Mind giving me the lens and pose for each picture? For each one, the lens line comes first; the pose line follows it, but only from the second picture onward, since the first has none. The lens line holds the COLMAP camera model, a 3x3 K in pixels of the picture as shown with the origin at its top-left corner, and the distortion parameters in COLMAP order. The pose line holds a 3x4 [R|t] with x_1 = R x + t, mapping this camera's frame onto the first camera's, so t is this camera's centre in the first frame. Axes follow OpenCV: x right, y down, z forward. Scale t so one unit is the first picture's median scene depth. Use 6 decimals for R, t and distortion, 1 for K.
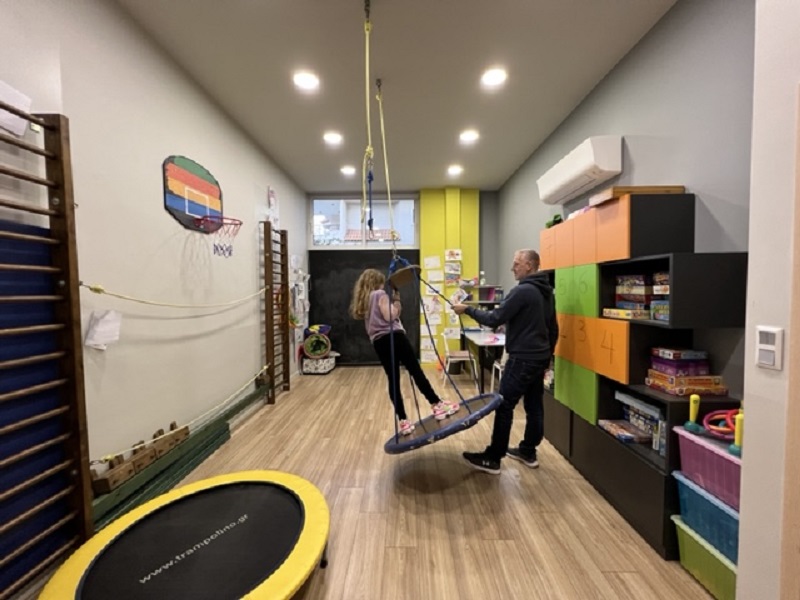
lens RADIAL K [[321.3, 0, 400.0], [0, 321.3, 300.0], [0, 0, 1]] dist [-0.000673, -0.000031]
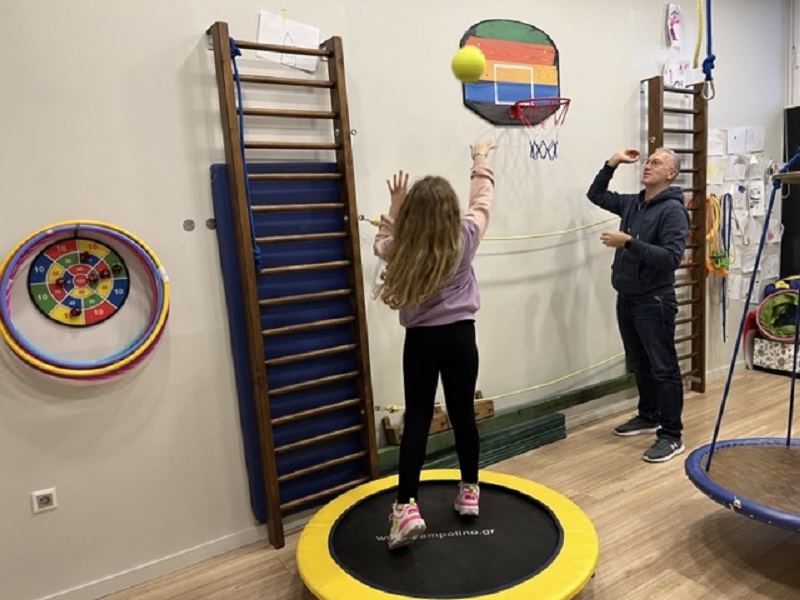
lens RADIAL K [[608.6, 0, 402.8], [0, 608.6, 296.1], [0, 0, 1]] dist [0.029319, -0.002306]
pose [[0.536732, 0.083808, -0.839580, 0.375211], [0.032379, 0.992276, 0.119750, -0.021901], [0.843131, -0.091458, 0.529872, 0.094982]]
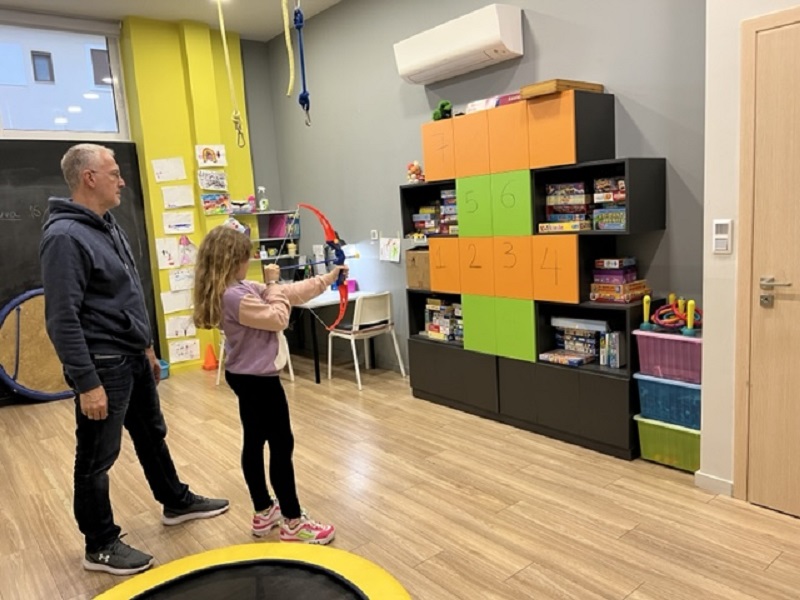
lens RADIAL K [[608.6, 0, 402.8], [0, 608.6, 296.1], [0, 0, 1]] dist [0.029319, -0.002306]
pose [[0.762991, -0.127519, 0.633706, -0.766998], [0.075269, 0.991206, 0.108833, 0.015765], [-0.642012, -0.035340, 0.765880, -0.010825]]
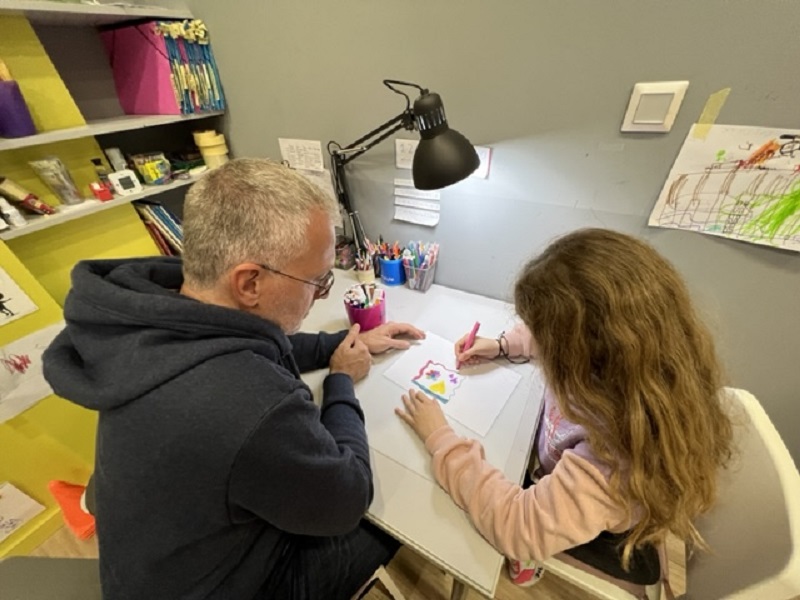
lens RADIAL K [[321.3, 0, 400.0], [0, 321.3, 300.0], [0, 0, 1]] dist [-0.000673, -0.000031]
pose [[0.488290, -0.544869, 0.681682, 0.458644], [0.083088, 0.806613, 0.585211, -0.022193], [-0.868717, -0.229113, 0.439133, 2.195420]]
